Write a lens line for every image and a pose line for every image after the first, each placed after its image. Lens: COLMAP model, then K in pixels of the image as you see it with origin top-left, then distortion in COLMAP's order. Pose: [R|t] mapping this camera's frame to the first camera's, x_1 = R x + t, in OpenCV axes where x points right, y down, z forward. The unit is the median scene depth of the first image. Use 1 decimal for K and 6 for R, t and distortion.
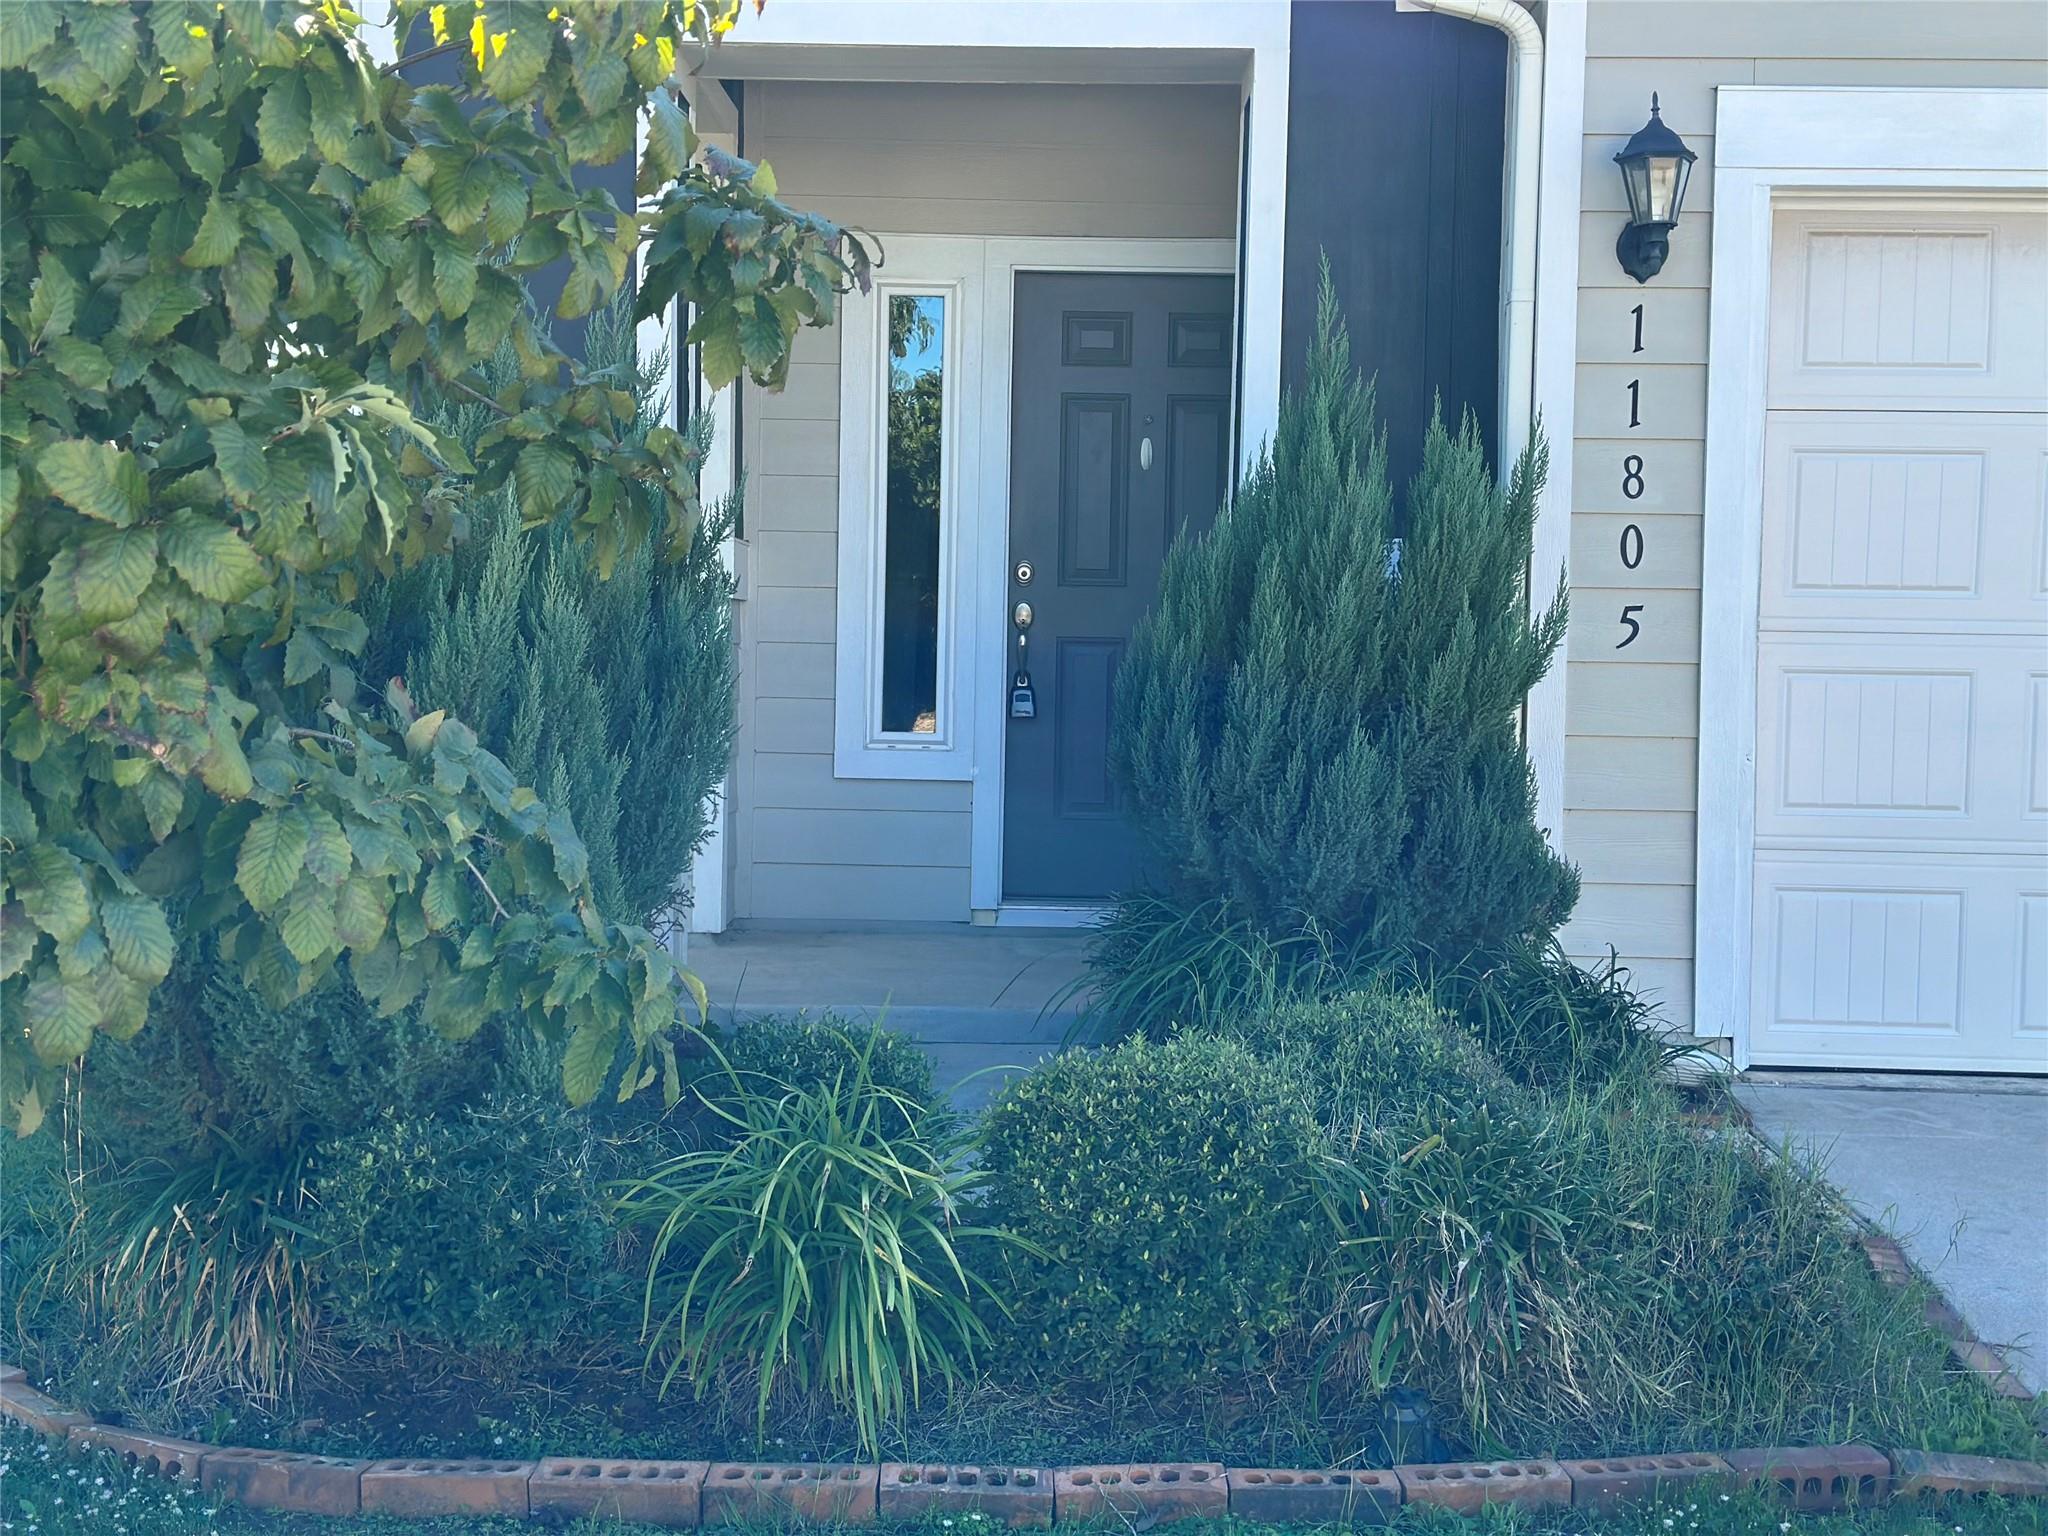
lens RADIAL K [[2864.7, 0, 1019.5], [0, 2864.7, 800.4], [0, 0, 1]] dist [0.099410, 0.035748]
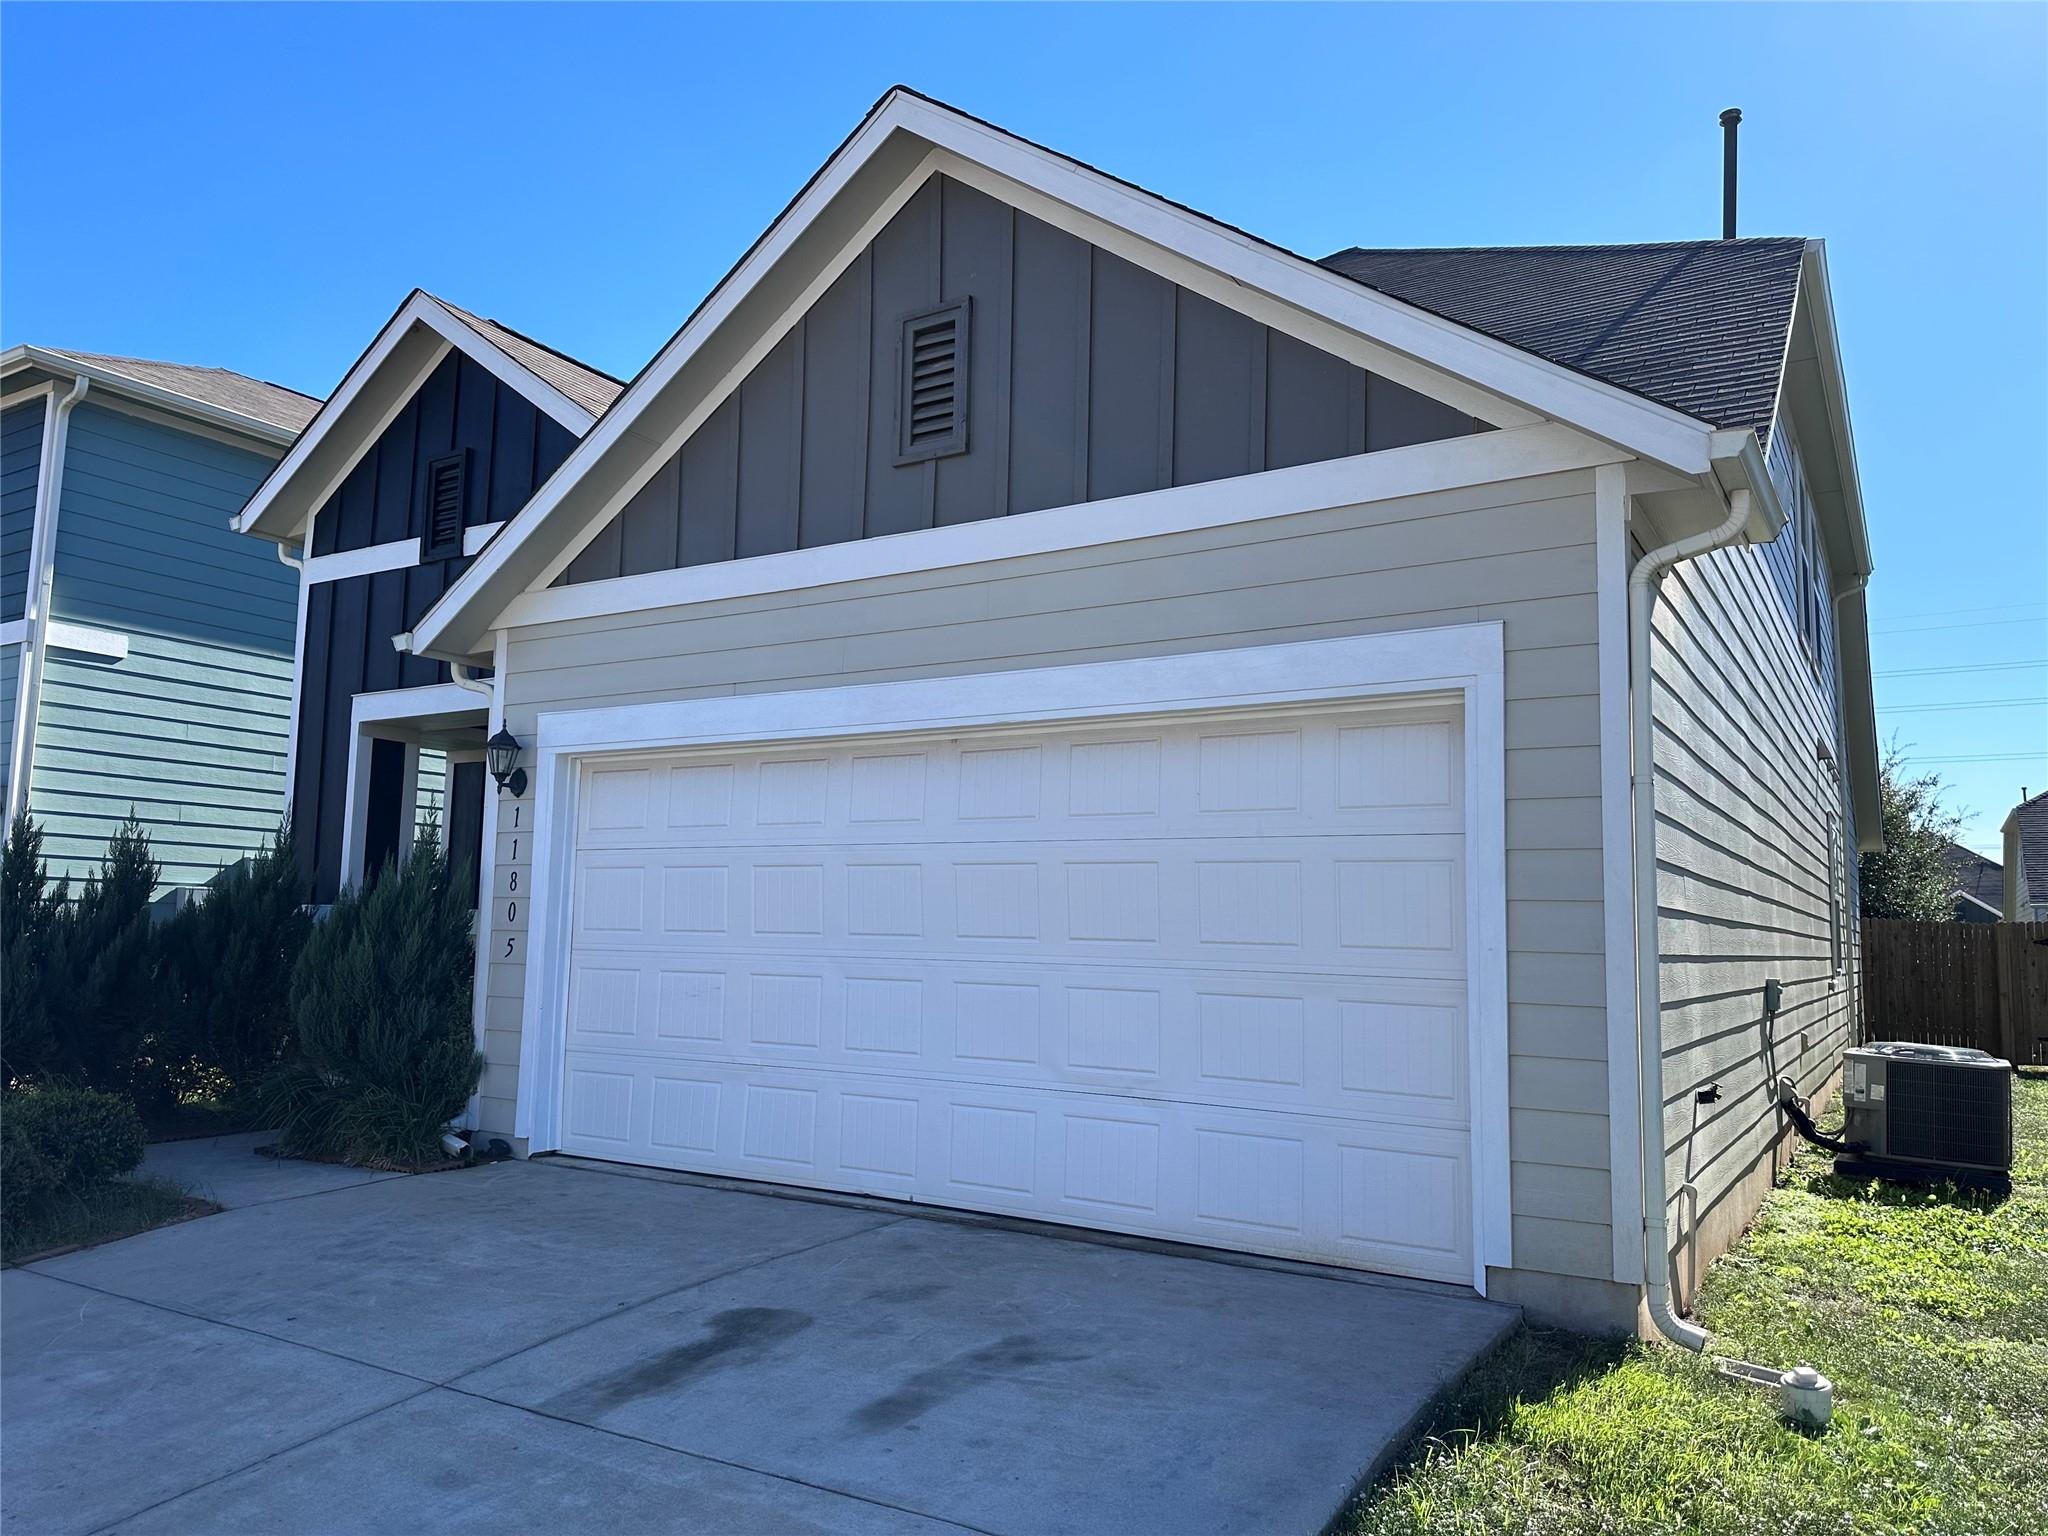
lens RADIAL K [[1437.7, 0, 1024.2], [0, 1437.7, 785.0], [0, 0, 1]] dist [0.020060, -0.048253]
pose [[0.854272, -0.055022, -0.516907, 1.156101], [-0.029213, 0.987730, -0.153417, -0.024642], [0.519005, 0.146160, 0.842182, 0.240461]]
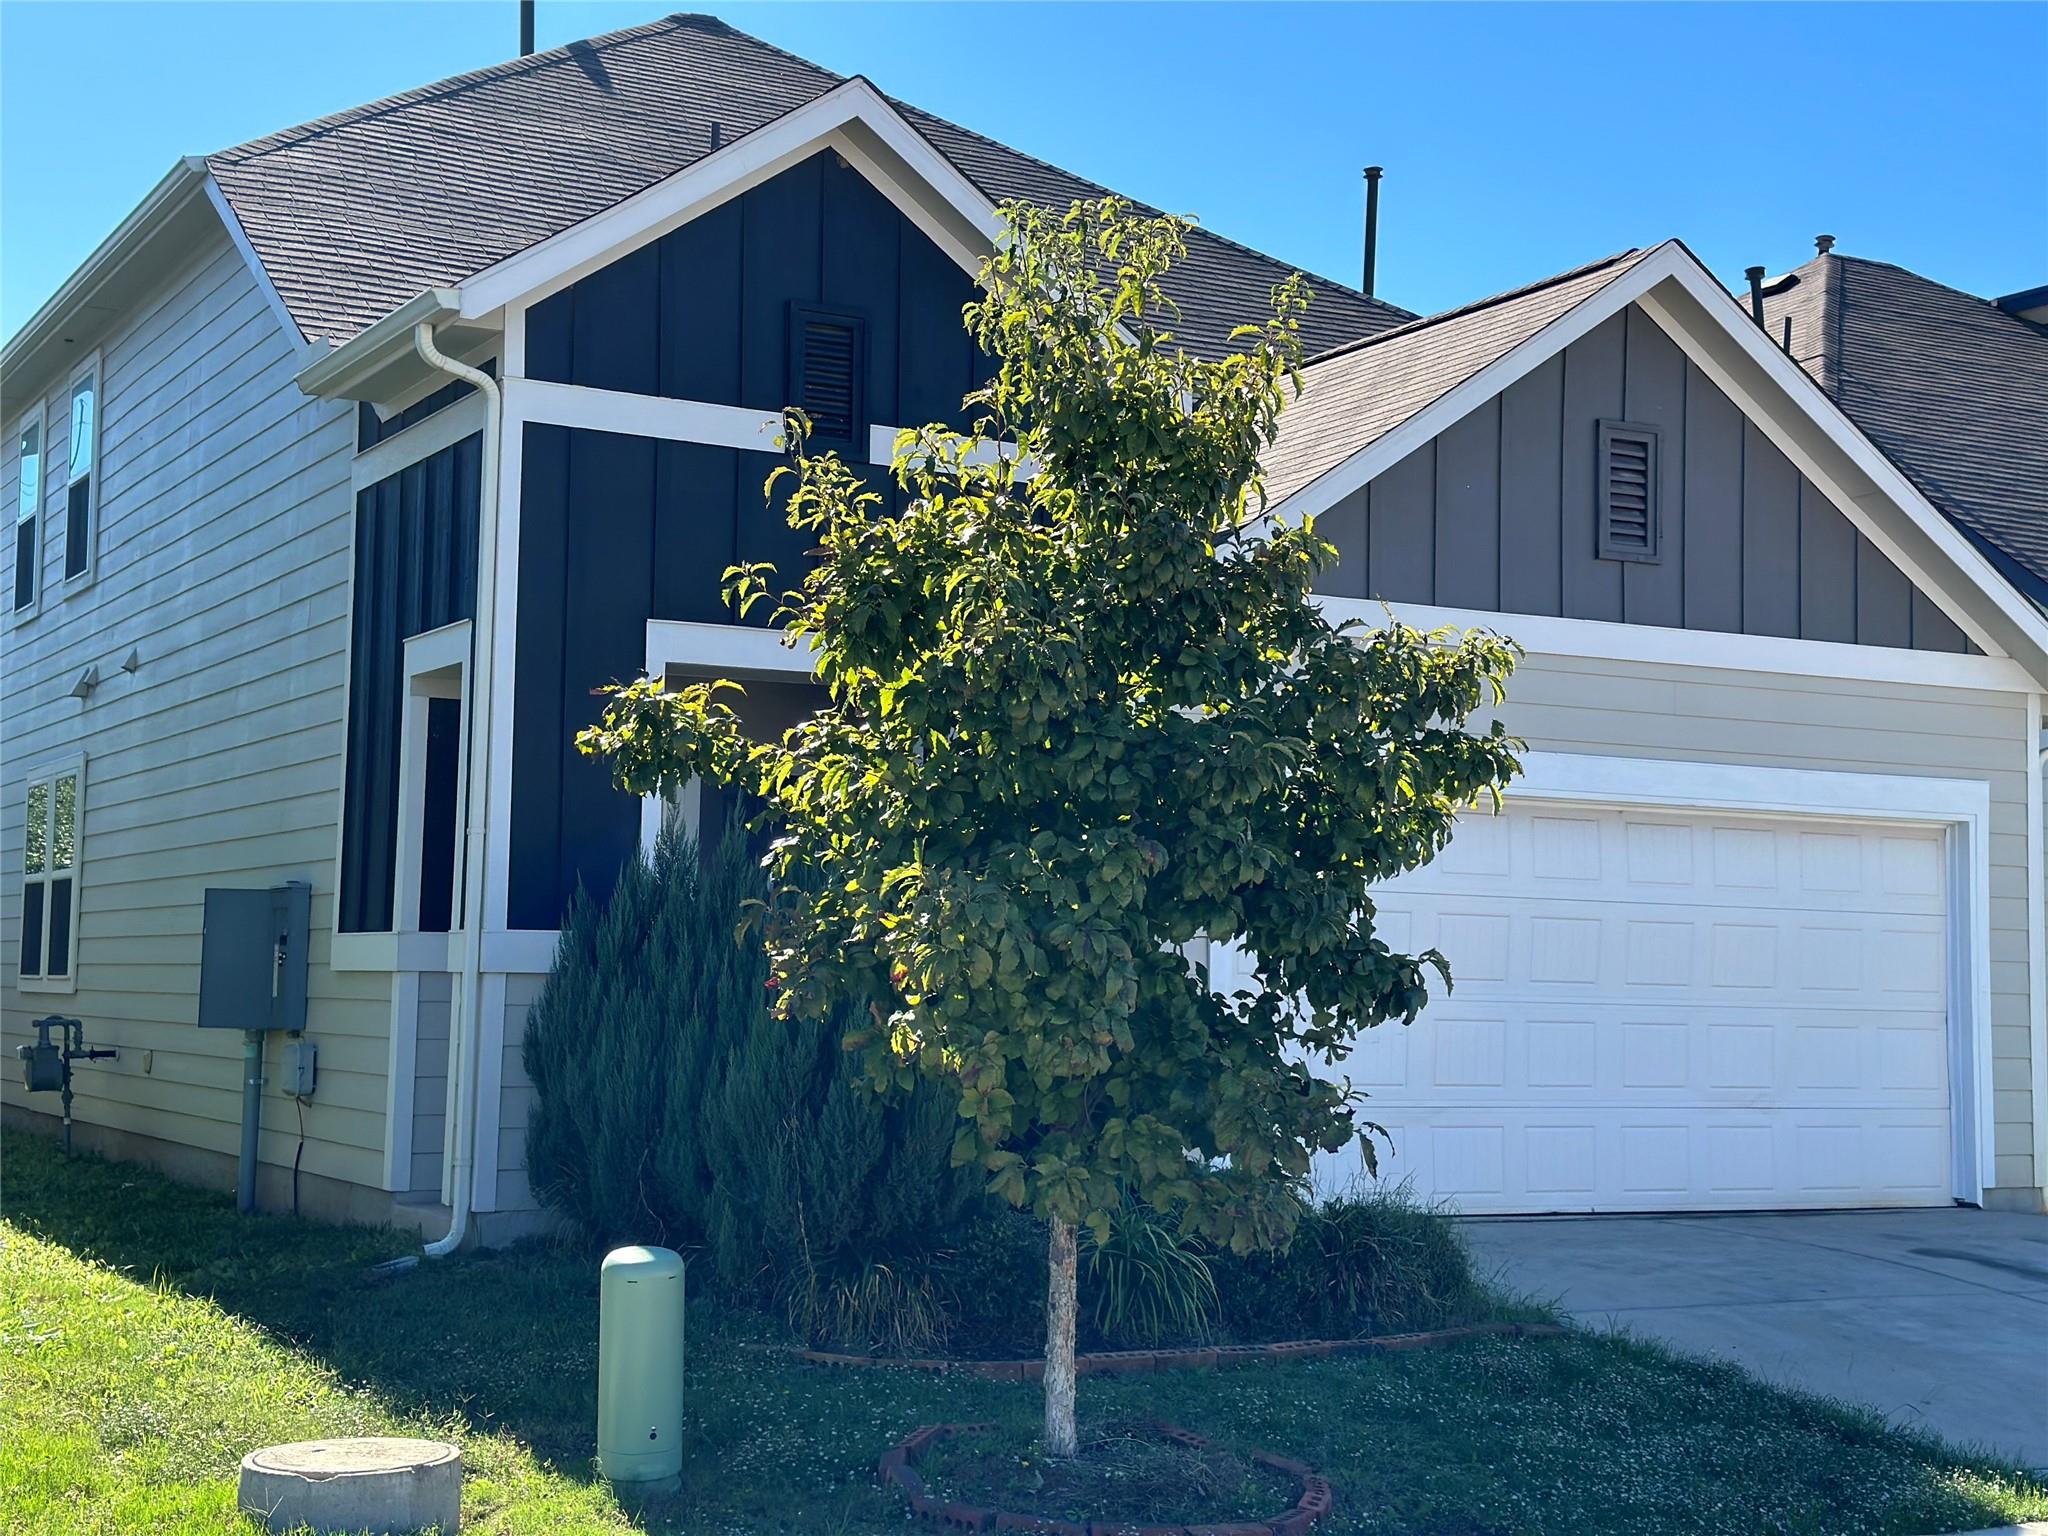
lens RADIAL K [[2864.7, 0, 1019.5], [0, 2864.7, 800.4], [0, 0, 1]] dist [0.099410, 0.035748]
pose [[0.868938, 0.028181, 0.494117, -0.860742], [0.025612, 0.994479, -0.101758, 0.003847], [-0.494257, 0.101077, 0.863419, -0.655402]]
